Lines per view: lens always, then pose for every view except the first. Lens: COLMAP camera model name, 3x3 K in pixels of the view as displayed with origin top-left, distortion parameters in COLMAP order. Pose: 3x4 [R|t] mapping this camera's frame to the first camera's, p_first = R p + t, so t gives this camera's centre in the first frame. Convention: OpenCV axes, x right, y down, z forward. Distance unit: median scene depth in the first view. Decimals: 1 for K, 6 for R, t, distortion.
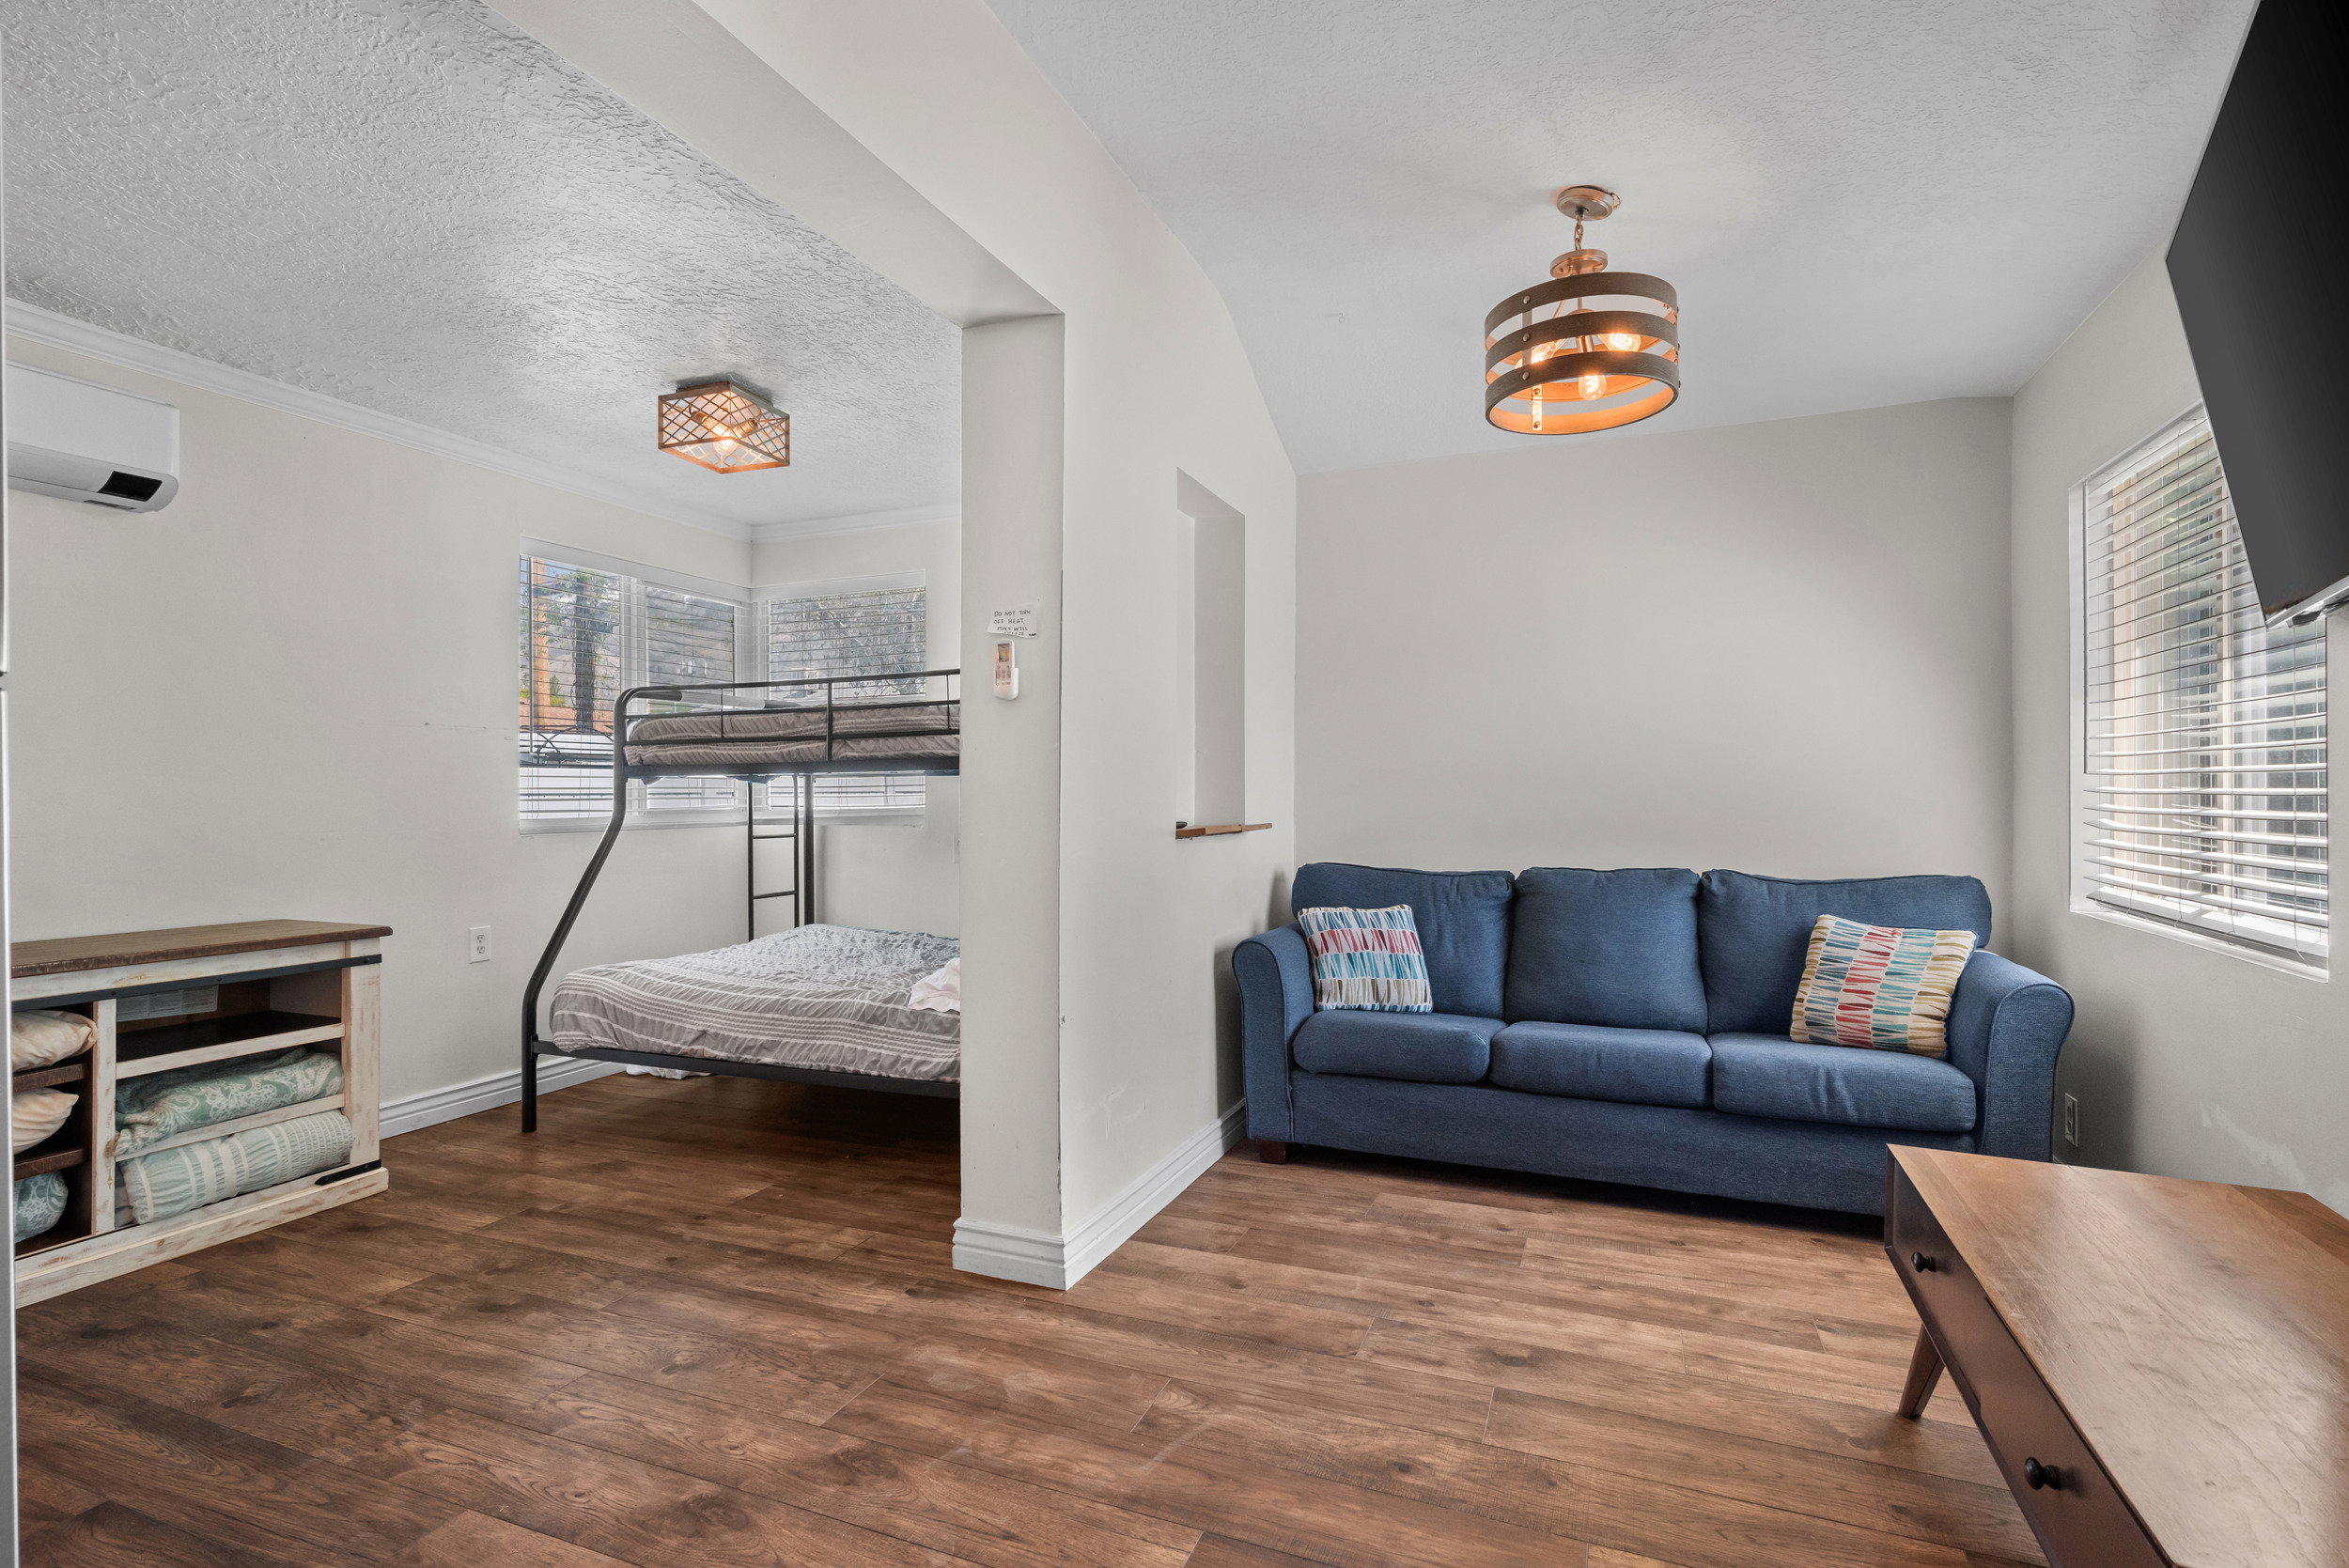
lens RADIAL K [[1104.6, 0, 1174.6], [0, 1104.6, 789.4], [0, 0, 1]] dist [0.000162, -0.000335]
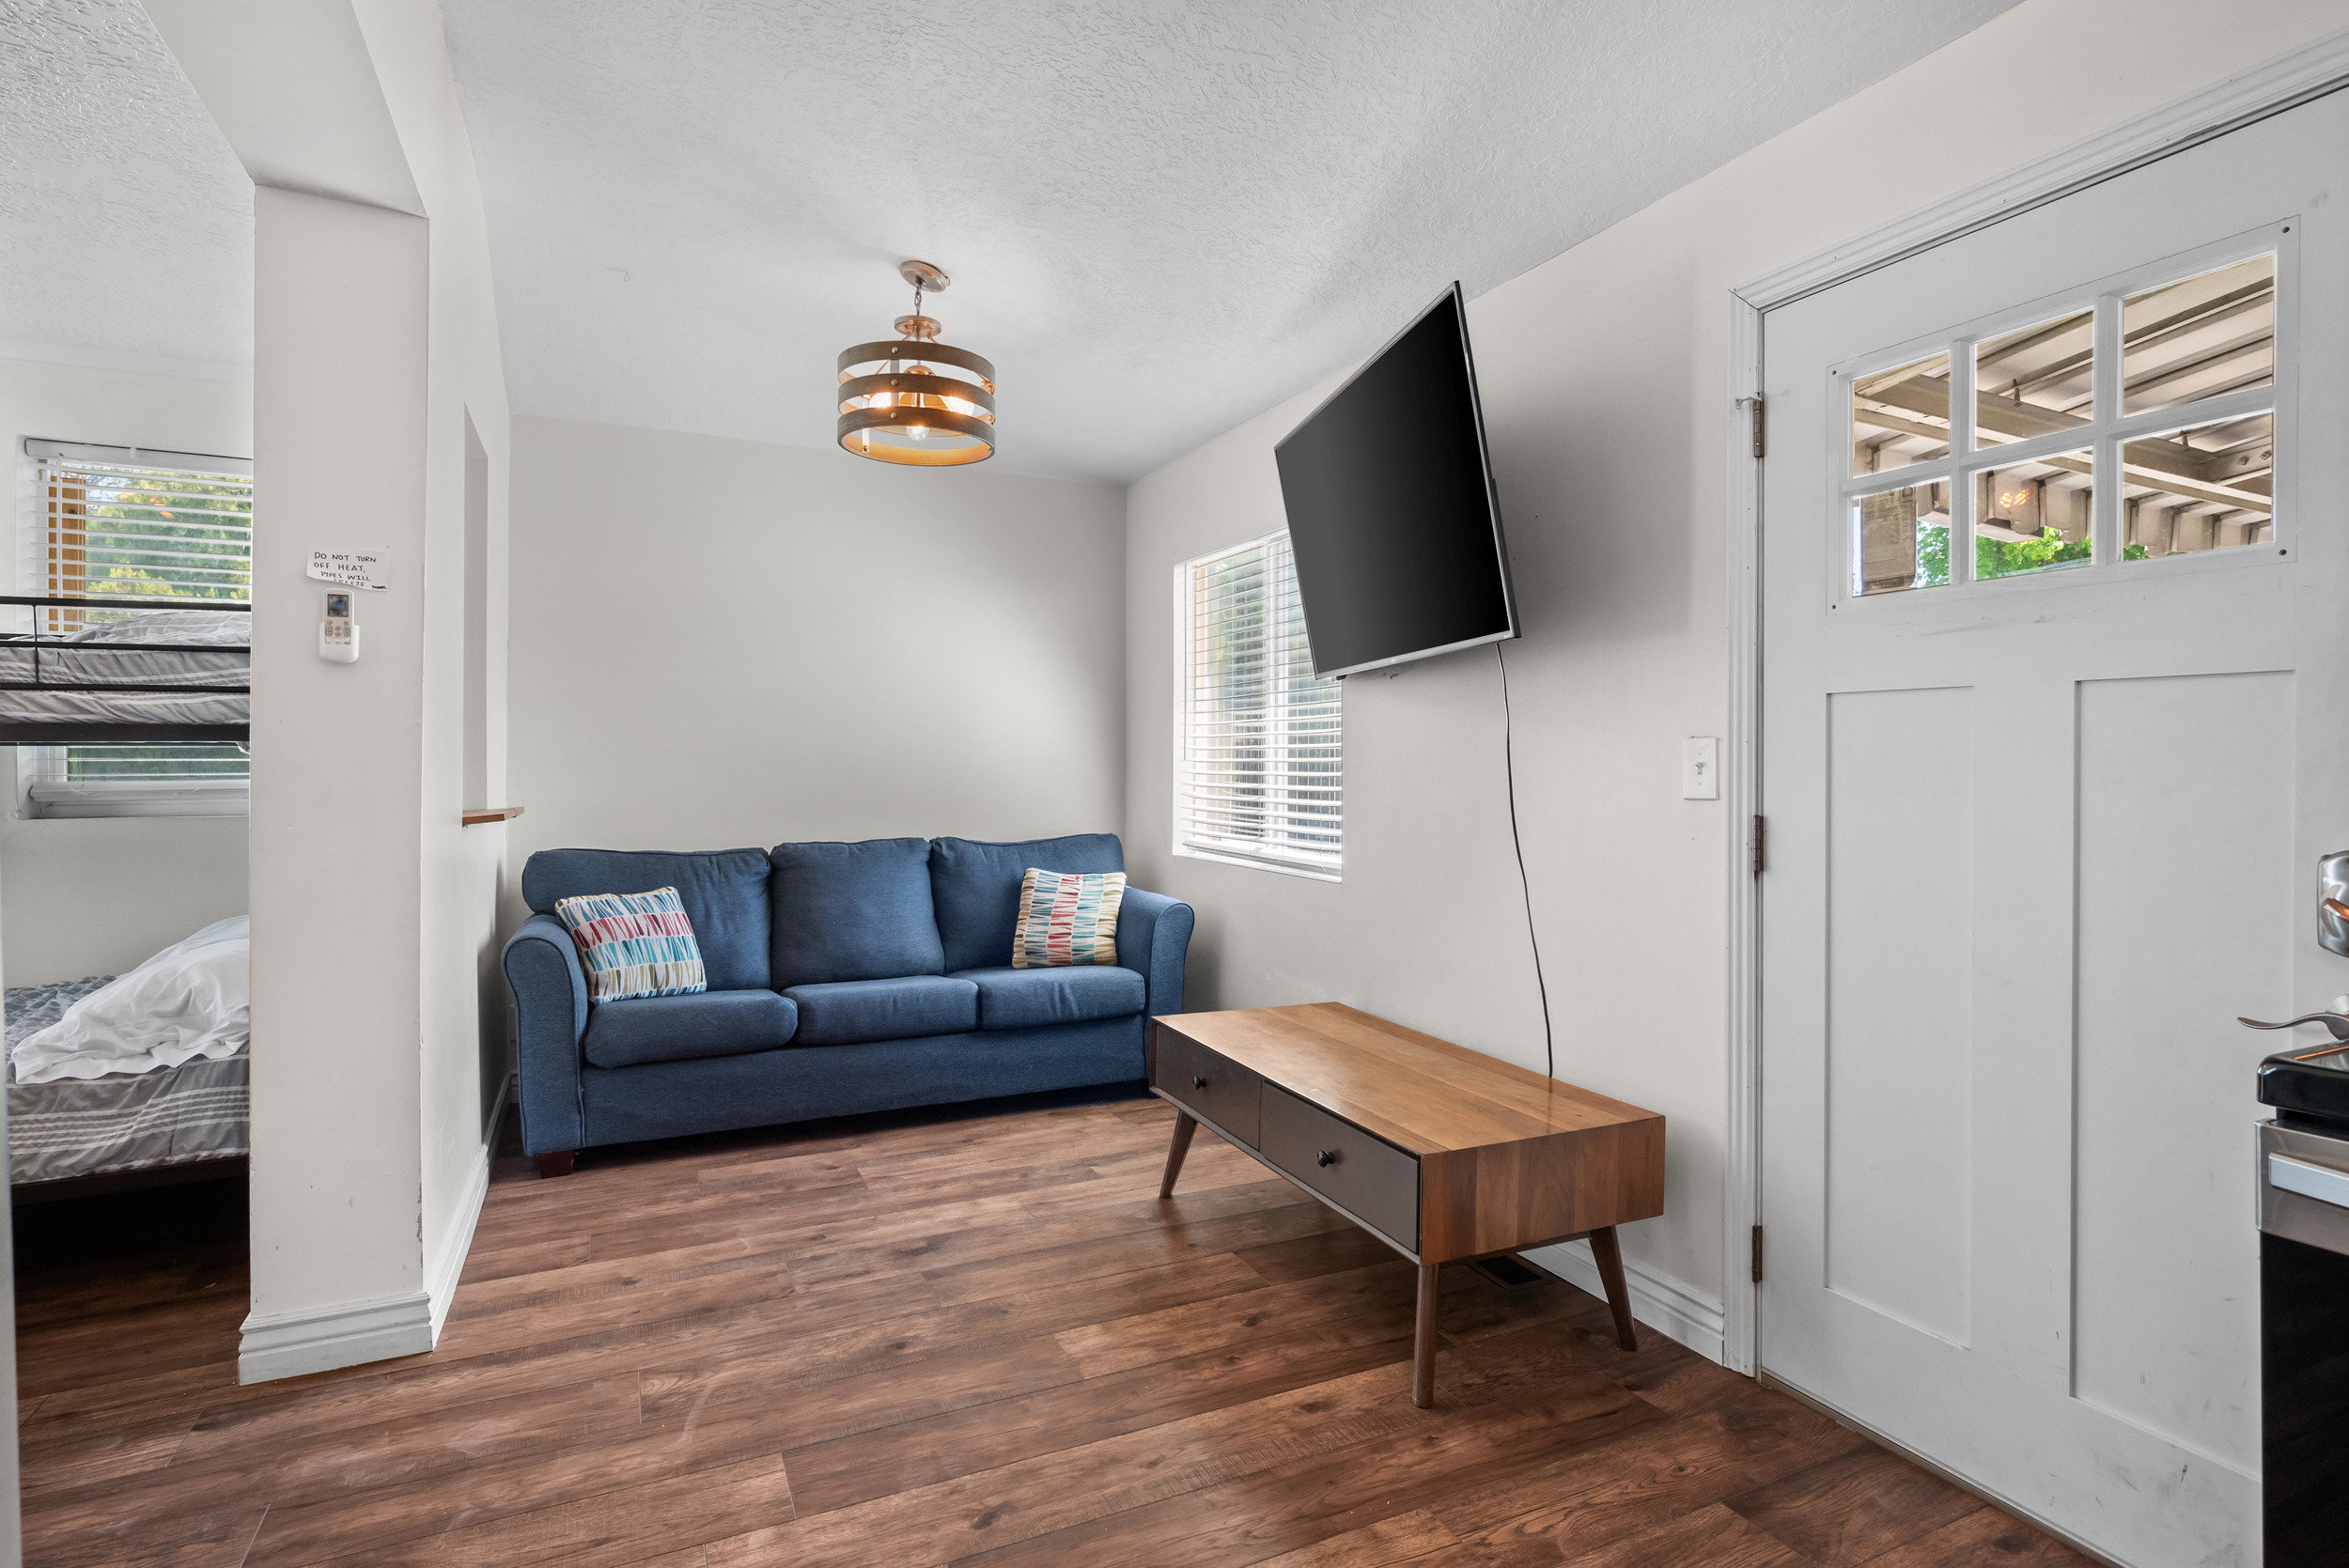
lens RADIAL K [[1158.2, 0, 1180.2], [0, 1158.2, 769.8], [0, 0, 1]] dist [-0.000180, -0.000287]
pose [[0.671048, 0.001139, 0.741413, -0.309458], [-0.004814, 0.999984, 0.002821, -0.005962], [-0.741398, -0.005462, 0.671043, -0.033722]]
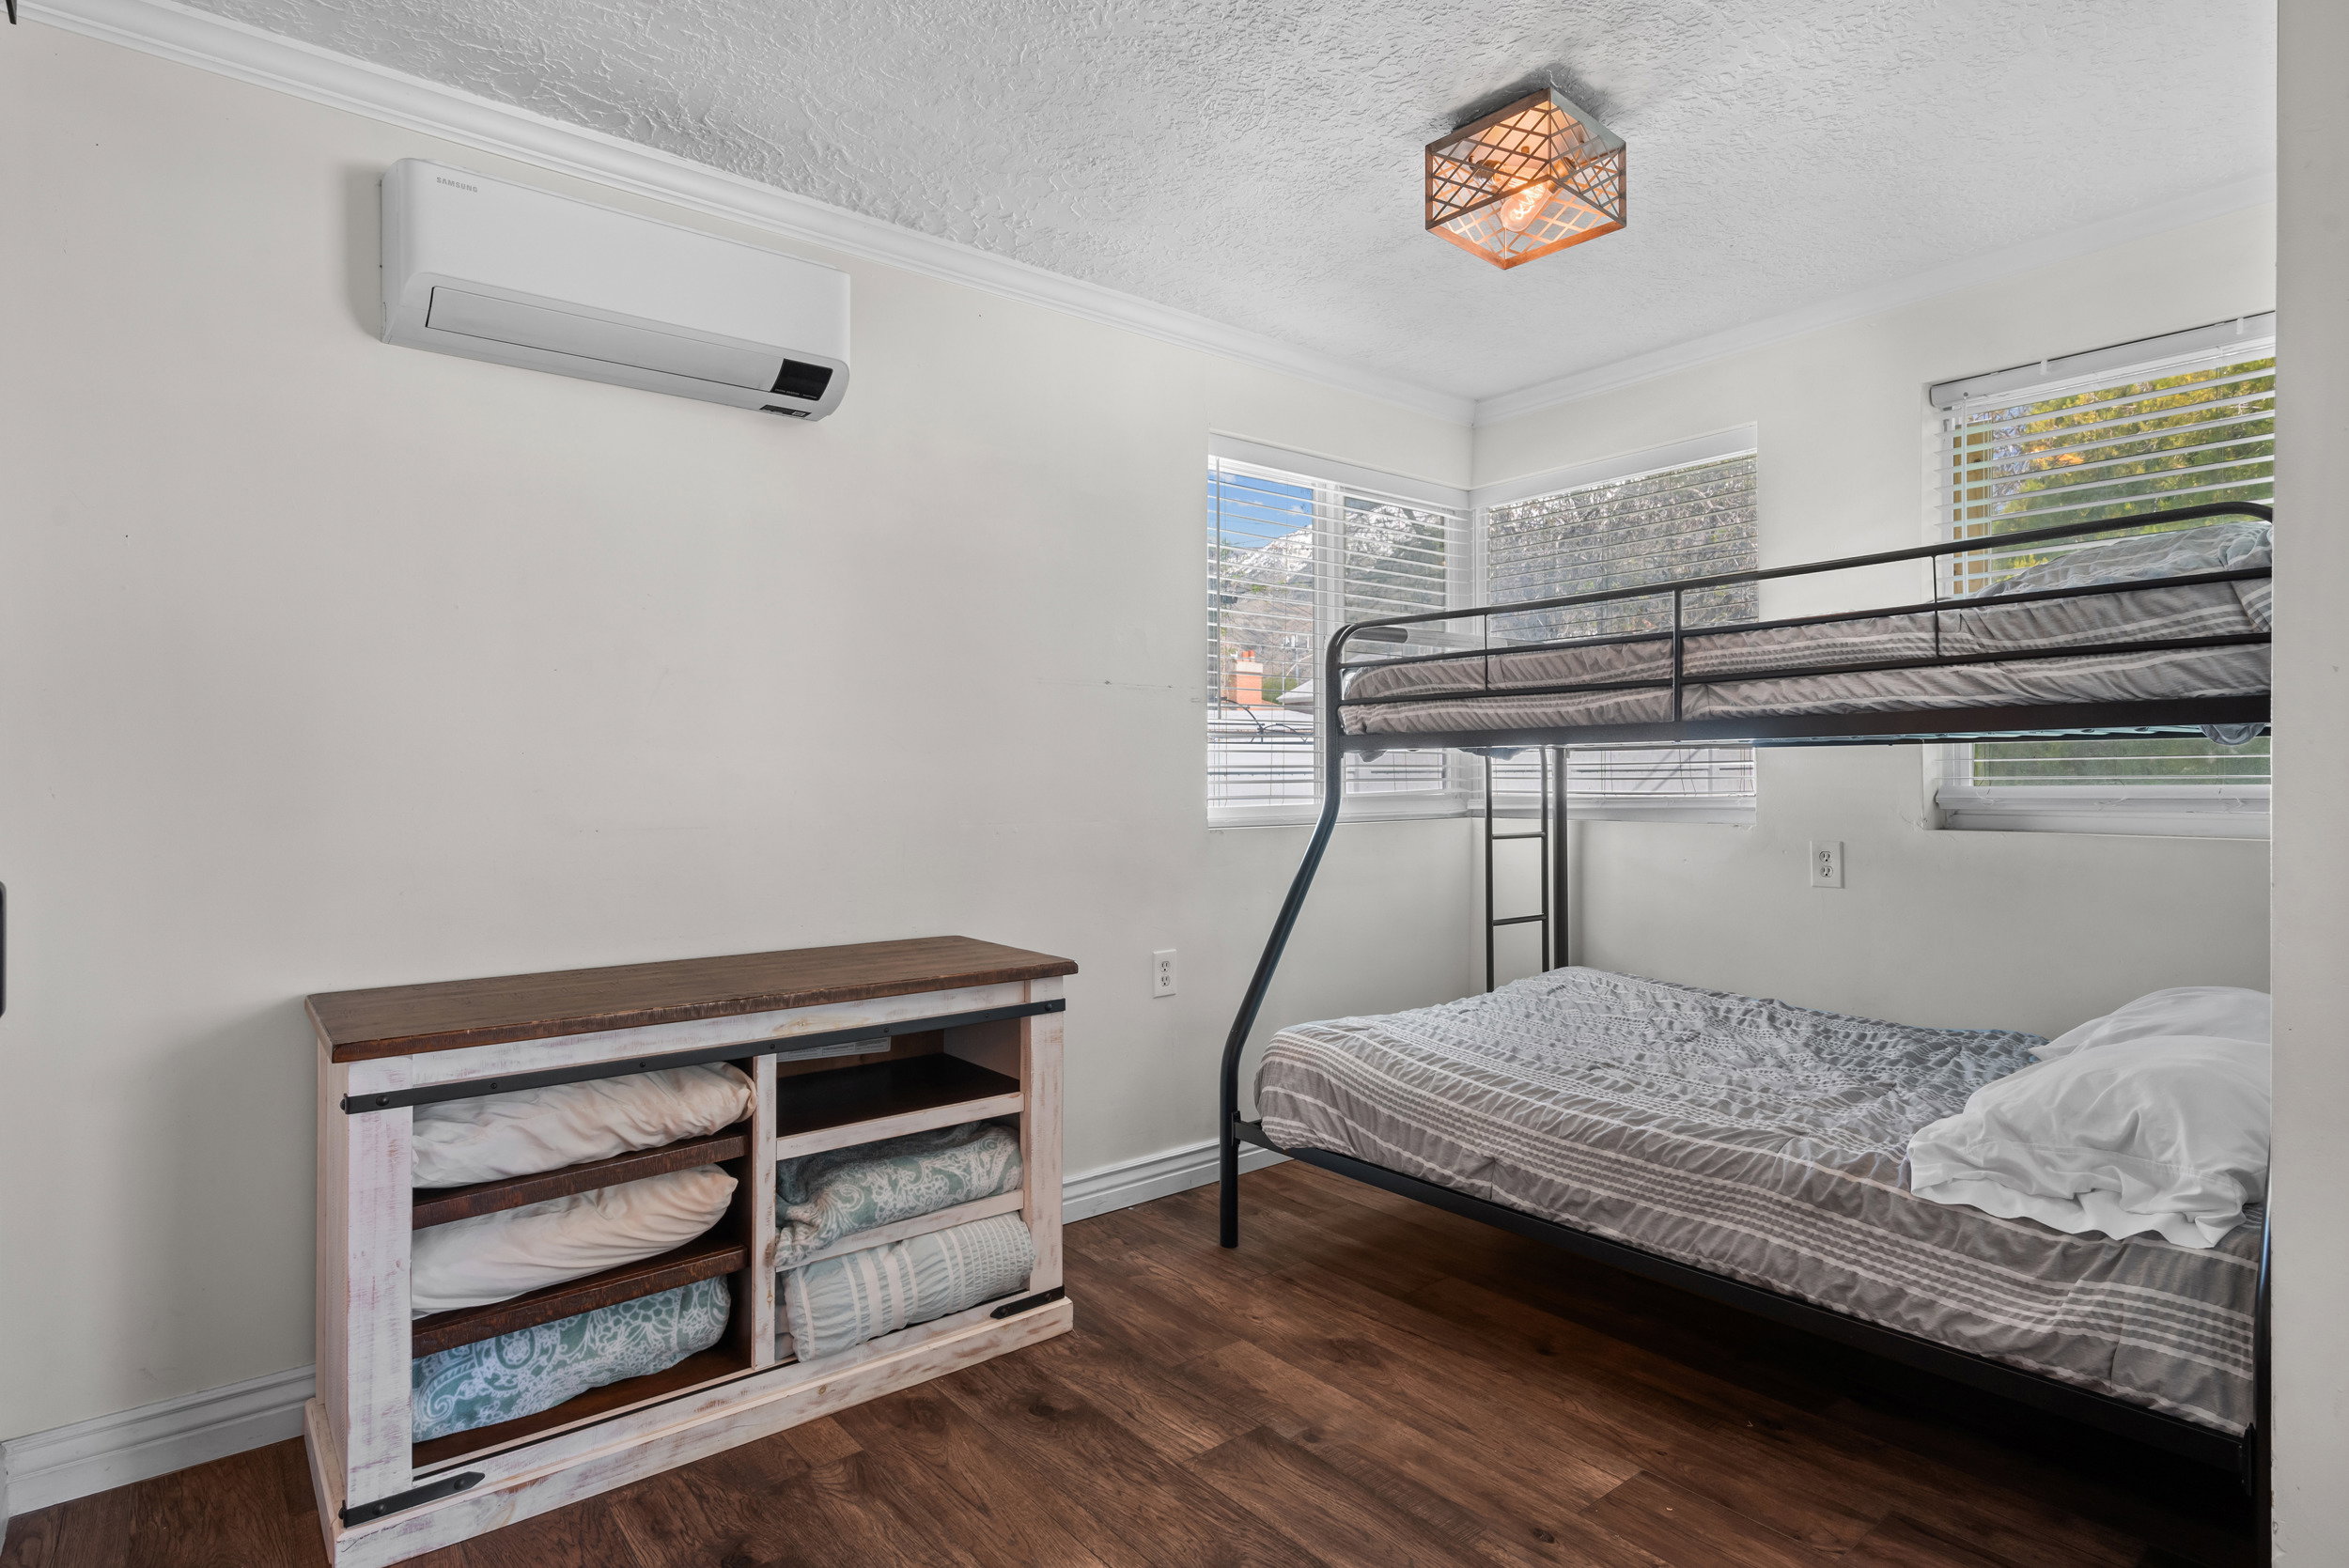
lens RADIAL K [[1228.6, 0, 1177.7], [0, 1228.6, 767.1], [0, 0, 1]] dist [-0.000872, -0.000337]
pose [[0.874069, 0.000372, -0.485802, -0.279661], [-0.000407, 1.000000, 0.000034, -0.001113], [0.485802, 0.000168, 0.874069, 0.355140]]
